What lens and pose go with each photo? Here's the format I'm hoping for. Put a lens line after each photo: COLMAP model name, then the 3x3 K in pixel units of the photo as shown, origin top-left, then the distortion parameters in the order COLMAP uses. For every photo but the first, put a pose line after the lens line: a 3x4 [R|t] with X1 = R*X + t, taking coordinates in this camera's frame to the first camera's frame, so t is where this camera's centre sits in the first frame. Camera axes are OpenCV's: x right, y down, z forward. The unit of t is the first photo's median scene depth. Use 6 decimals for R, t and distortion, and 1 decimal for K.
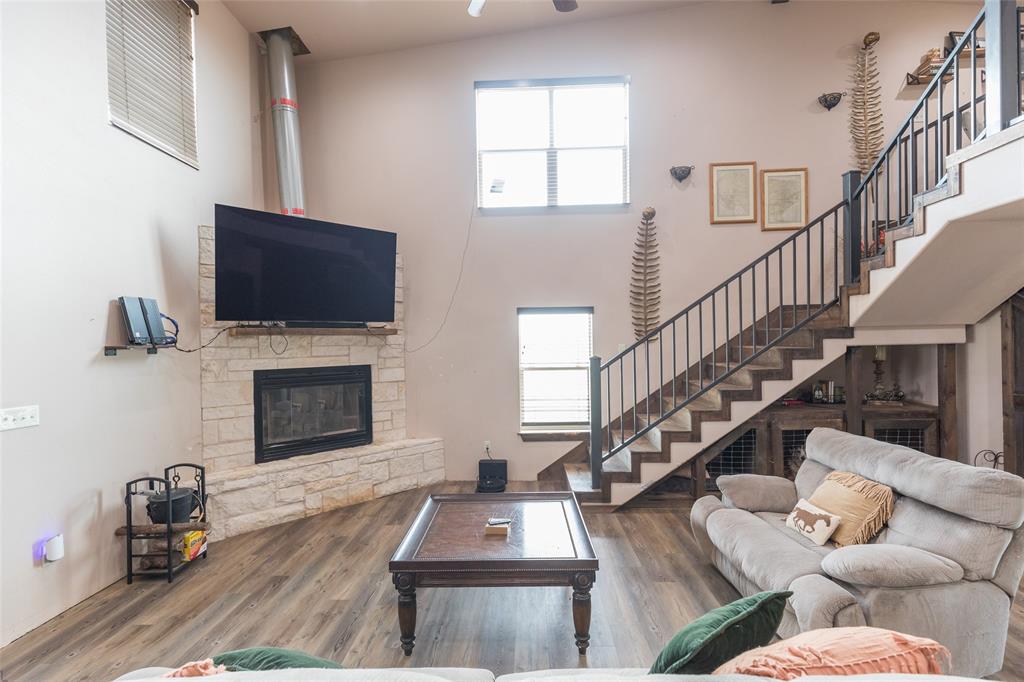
lens RADIAL K [[463.6, 0, 510.0], [0, 463.6, 345.7], [0, 0, 1]] dist [0.008172, 0.000884]
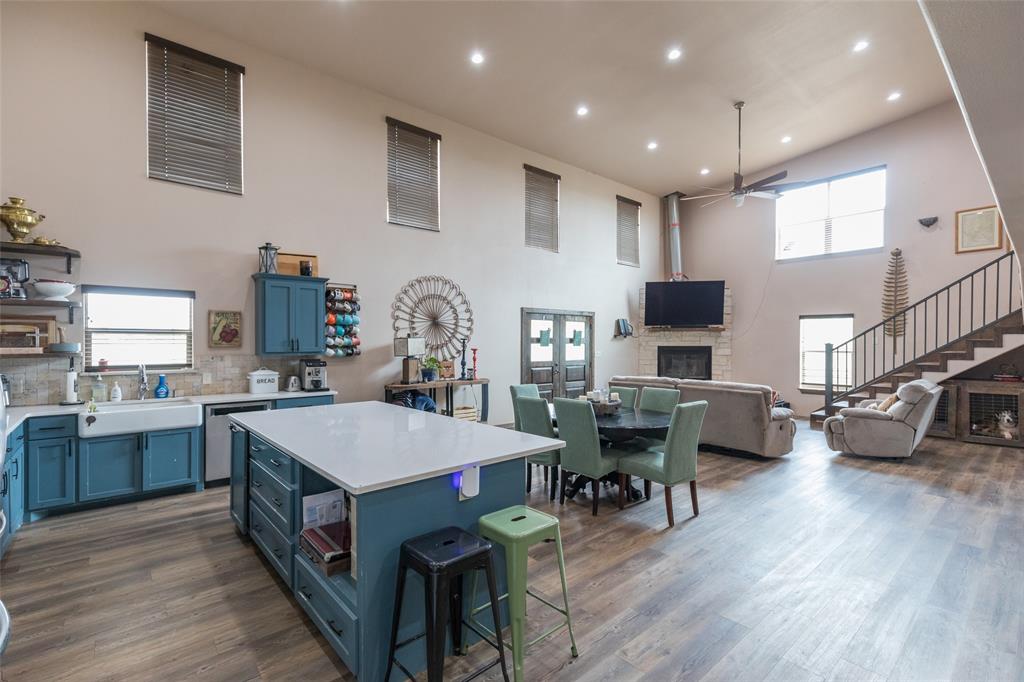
lens RADIAL K [[463.6, 0, 511.5], [0, 463.6, 343.9], [0, 0, 1]] dist [0.008172, 0.000884]
pose [[0.684996, 0.021219, -0.728238, 0.586369], [-0.016710, 0.999770, 0.013413, 0.019528], [0.728355, 0.002981, 0.685193, -1.033547]]
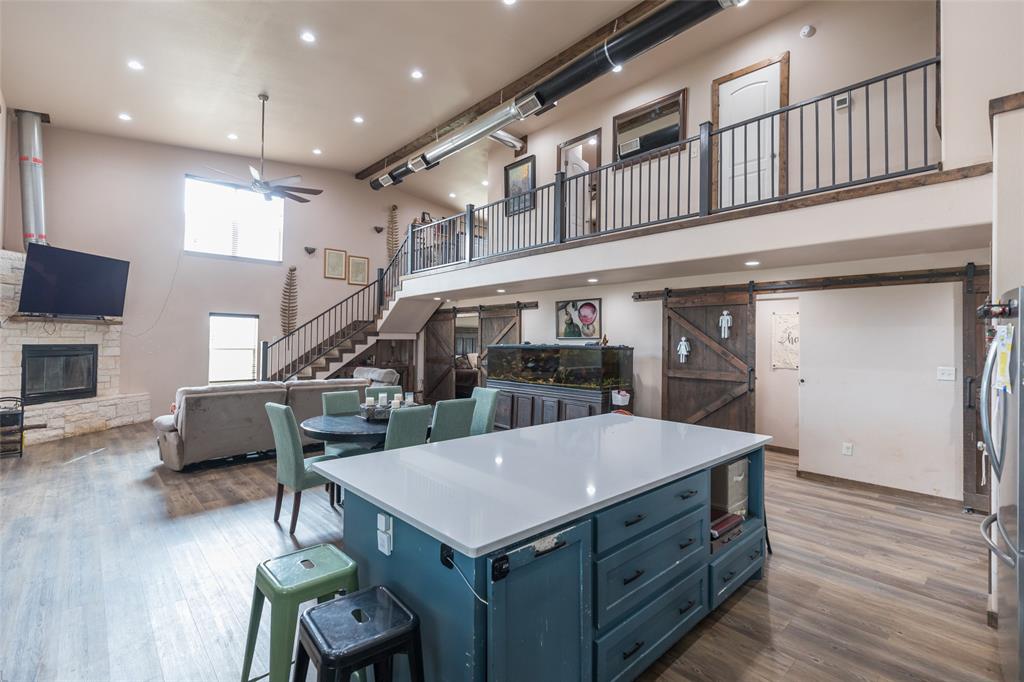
lens RADIAL K [[463.6, 0, 507.7], [0, 463.6, 332.8], [0, 0, 1]] dist [0.008172, 0.000884]
pose [[0.708787, 0.037315, 0.704435, -0.442965], [-0.019326, 0.999252, -0.033486, 0.030233], [-0.705158, 0.010120, 0.708978, -1.058047]]
